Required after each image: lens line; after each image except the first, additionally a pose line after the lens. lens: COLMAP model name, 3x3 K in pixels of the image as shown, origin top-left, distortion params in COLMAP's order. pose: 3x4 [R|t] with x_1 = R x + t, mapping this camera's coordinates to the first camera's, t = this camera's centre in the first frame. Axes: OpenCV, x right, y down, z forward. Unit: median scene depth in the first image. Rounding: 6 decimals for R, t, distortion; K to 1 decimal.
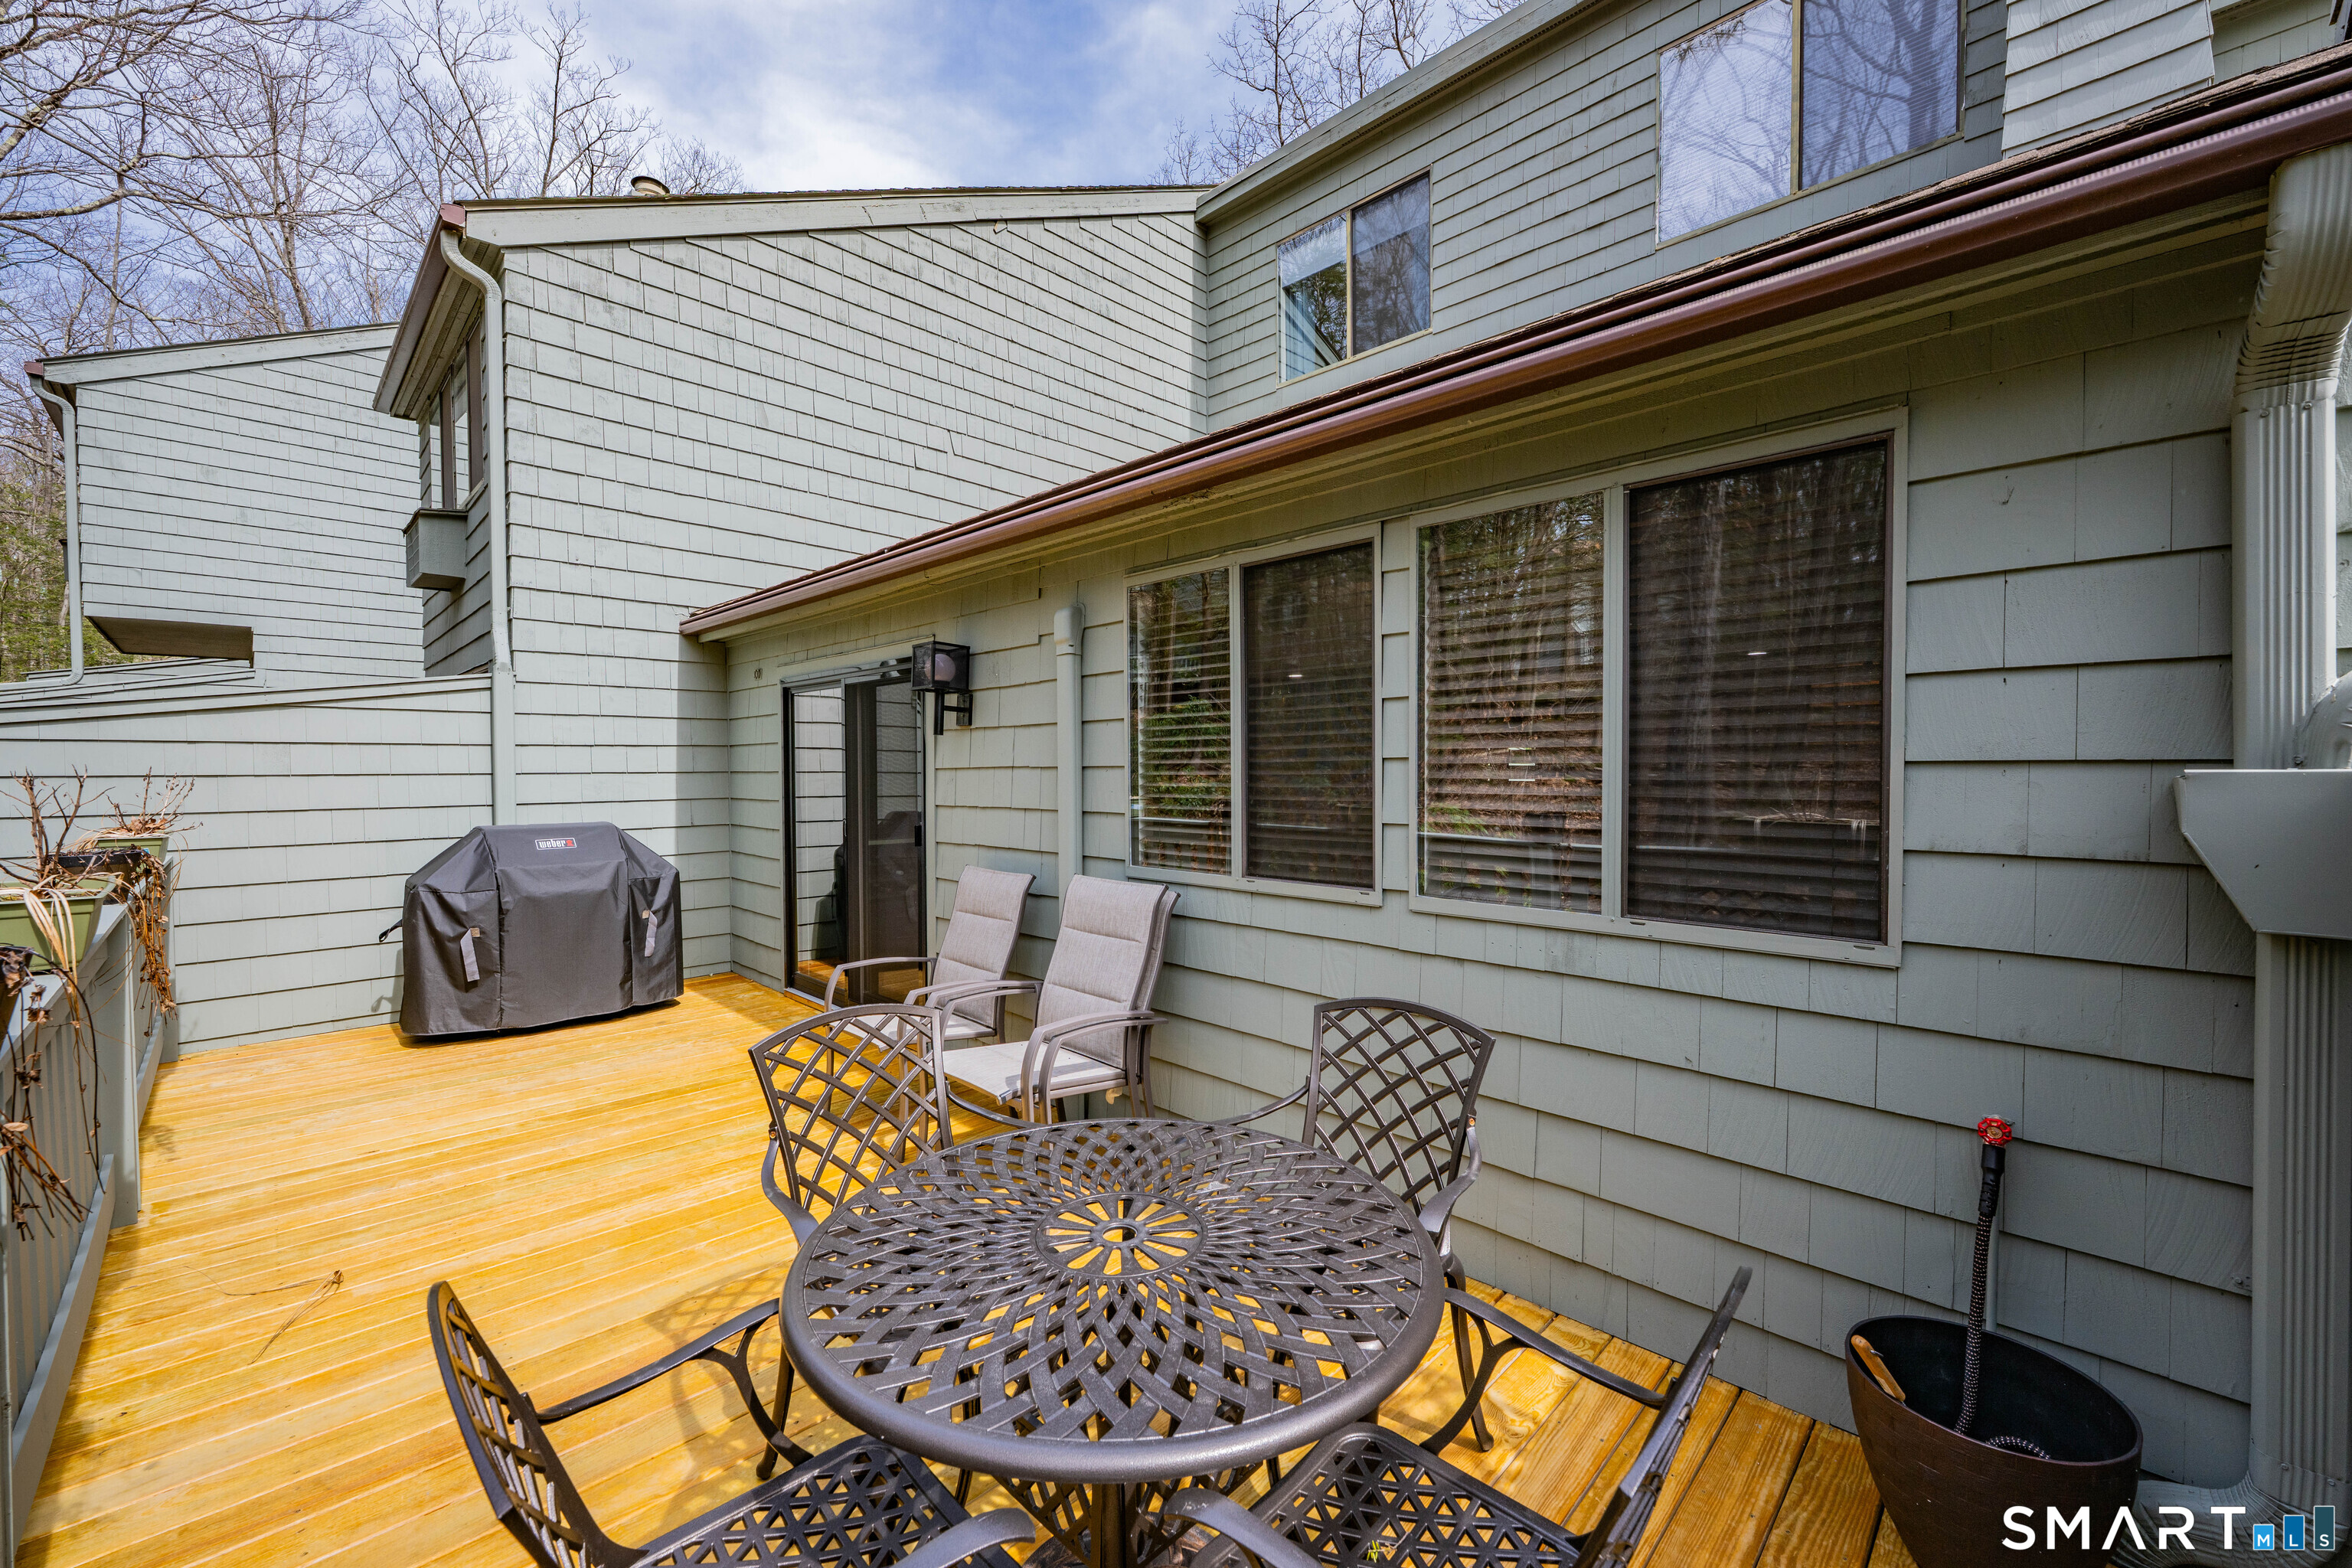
lens RADIAL K [[936.5, 0, 1138.7], [0, 936.5, 787.2], [0, 0, 1]] dist [-0.004093, 0.000196]
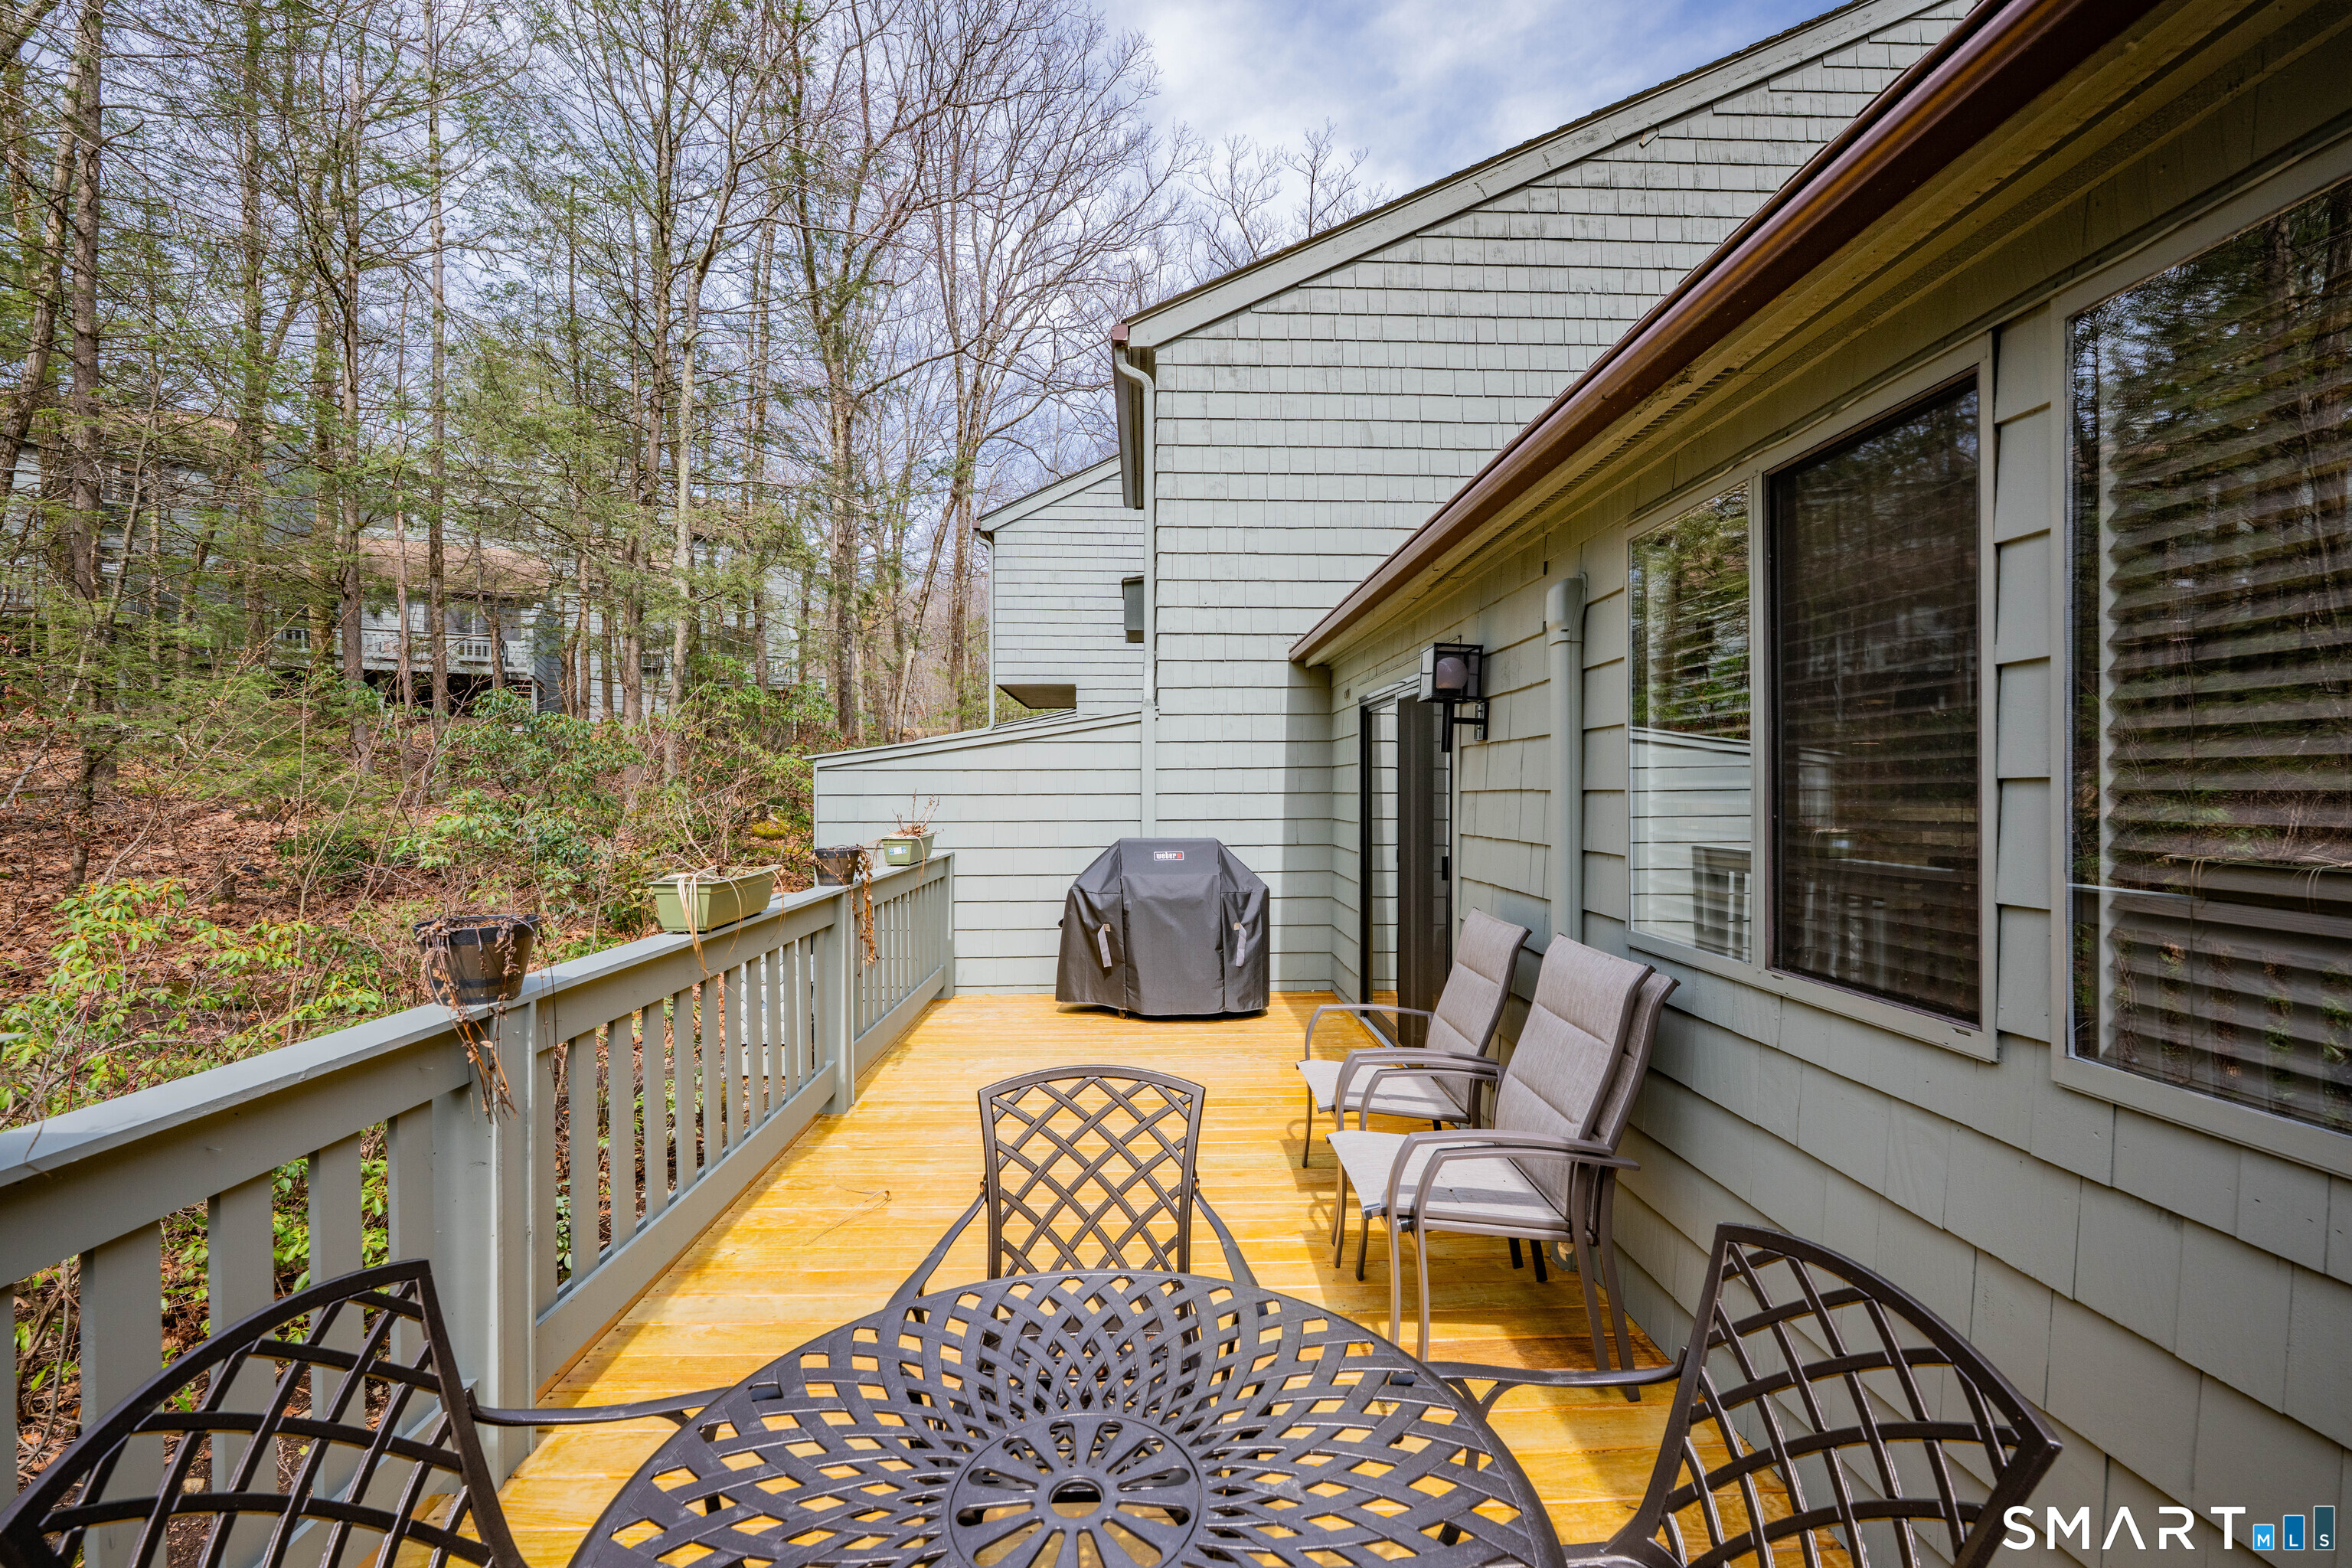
lens RADIAL K [[936.5, 0, 1185.2], [0, 936.5, 790.8], [0, 0, 1]] dist [-0.004093, 0.000196]
pose [[0.741597, 0.002476, -0.670841, 0.160552], [-0.012119, 0.999879, -0.009707, -0.008265], [0.670736, 0.015329, 0.741538, 0.180424]]
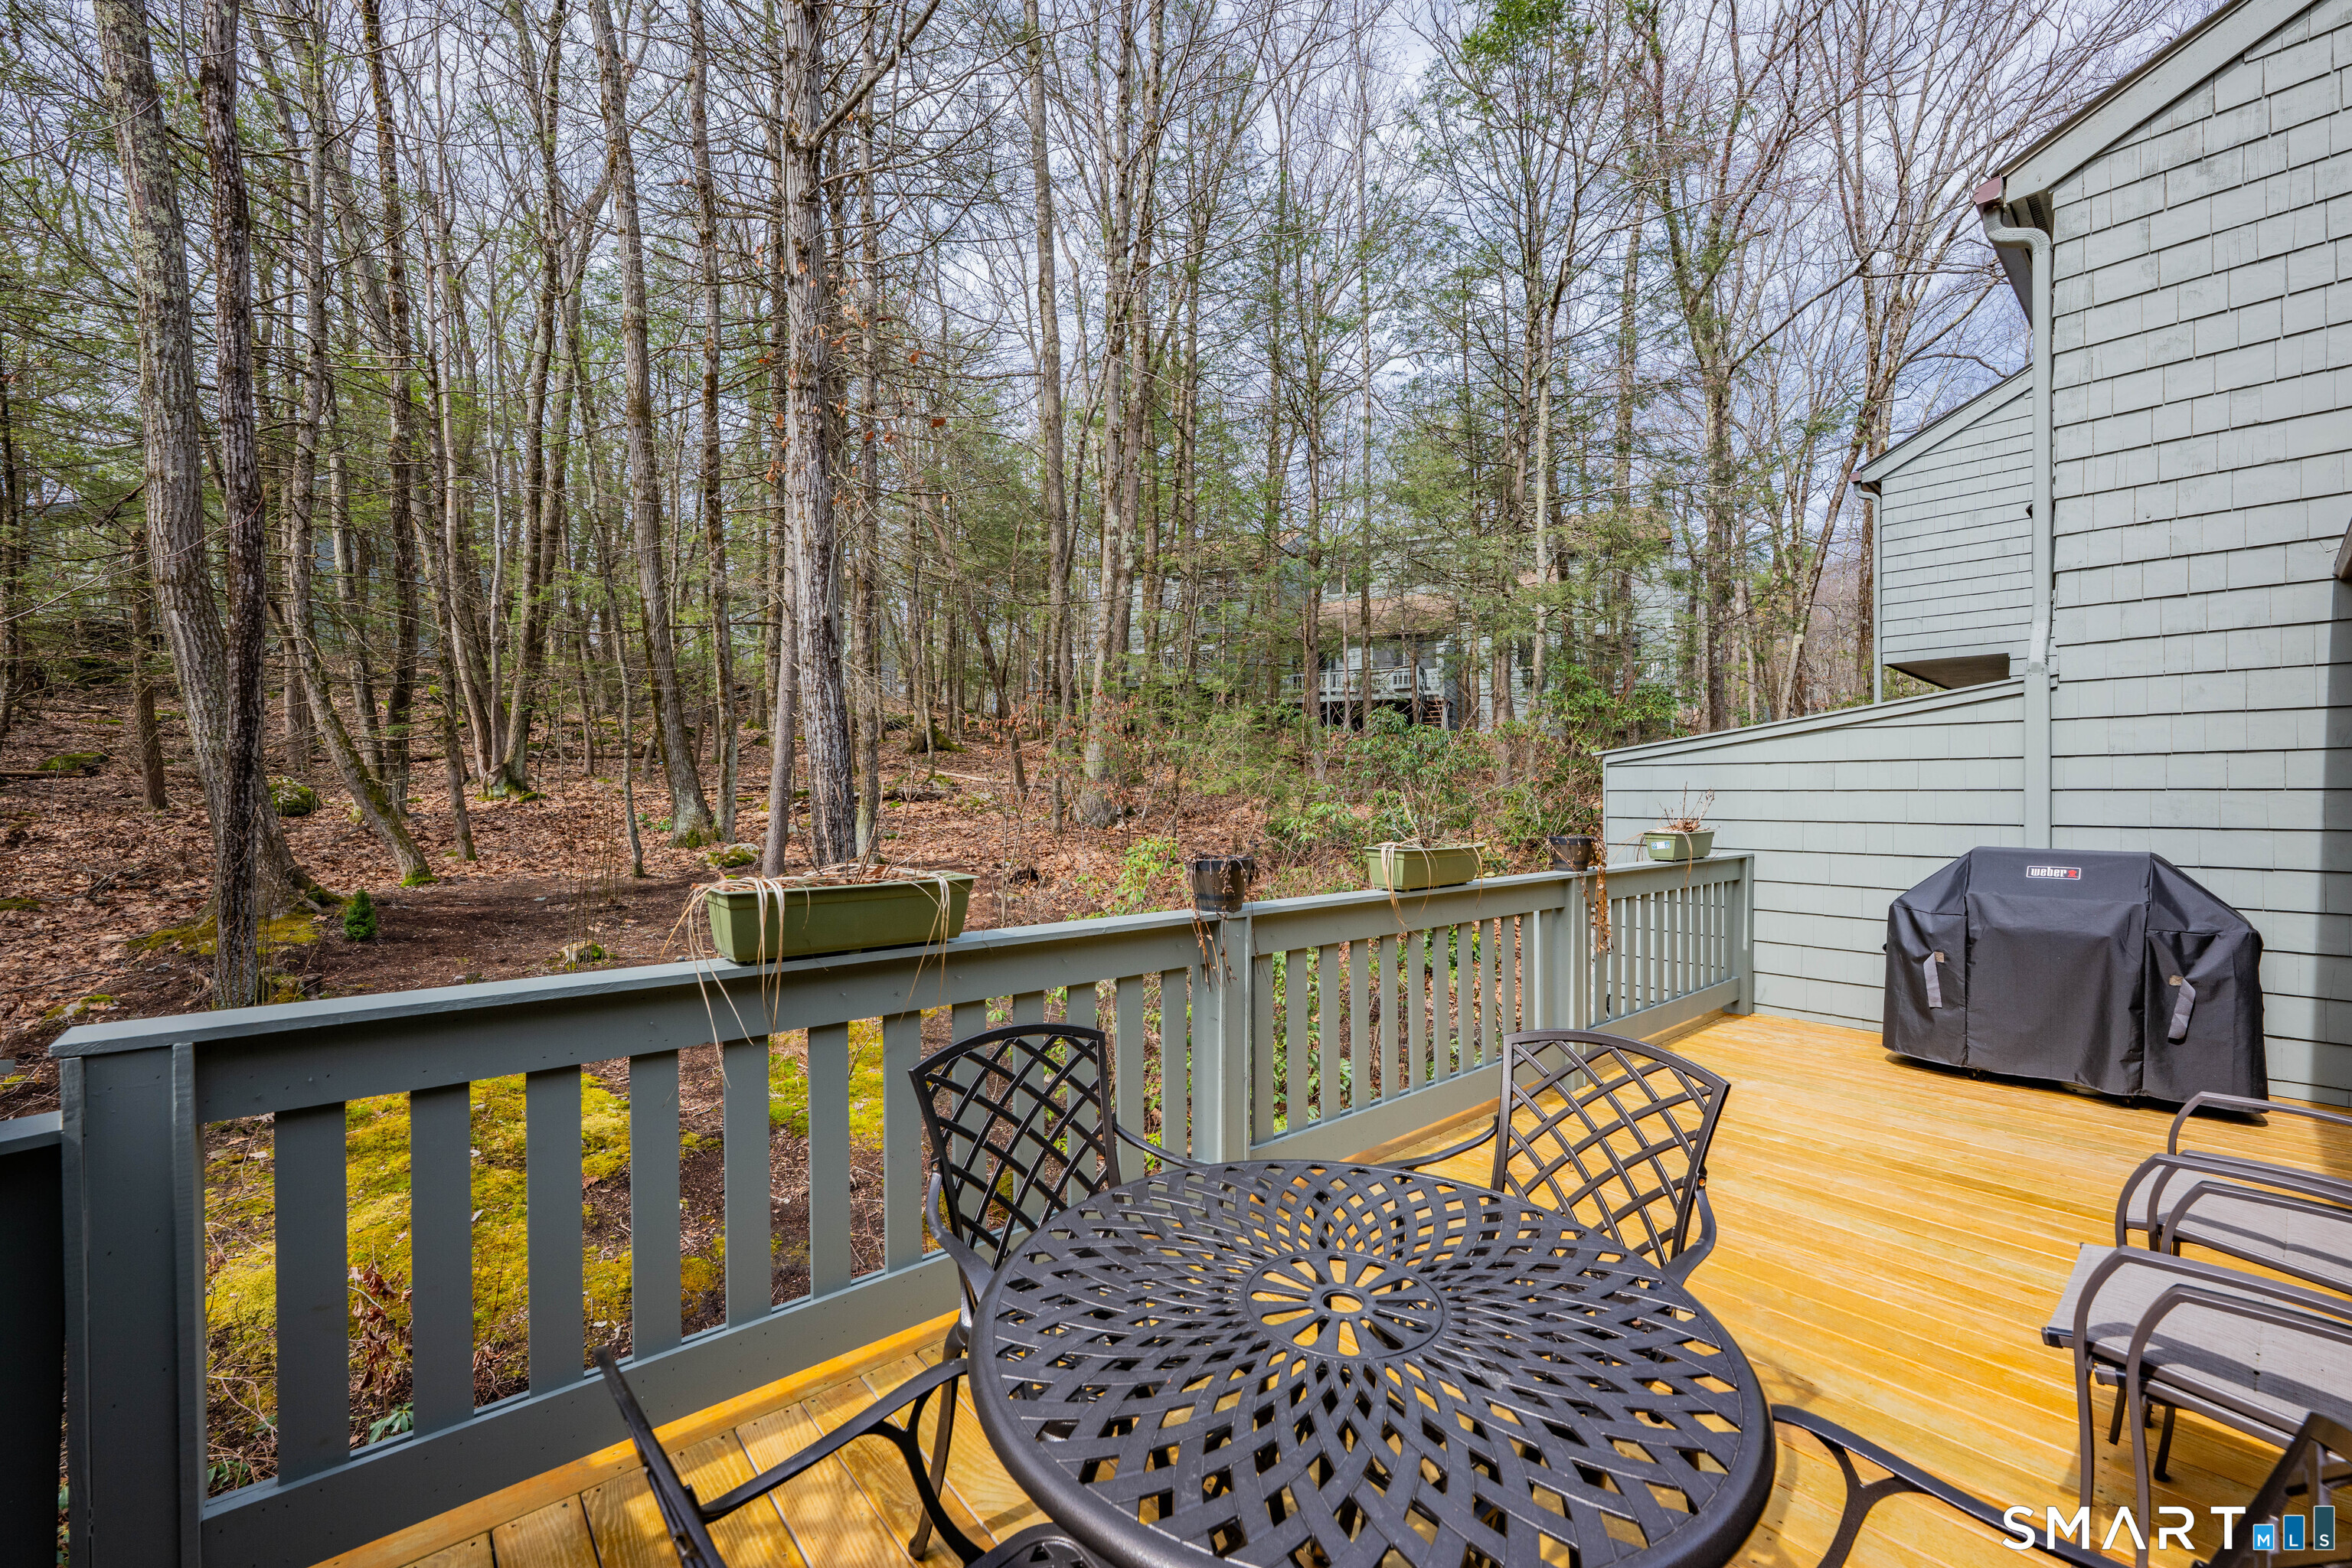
lens RADIAL K [[936.5, 0, 1184.4], [0, 936.5, 788.3], [0, 0, 1]] dist [-0.004093, 0.000196]
pose [[-0.057130, -0.003774, -0.998360, 0.266629], [-0.023374, 0.999724, -0.002441, 0.005790], [0.998093, 0.023196, -0.057202, 0.288144]]
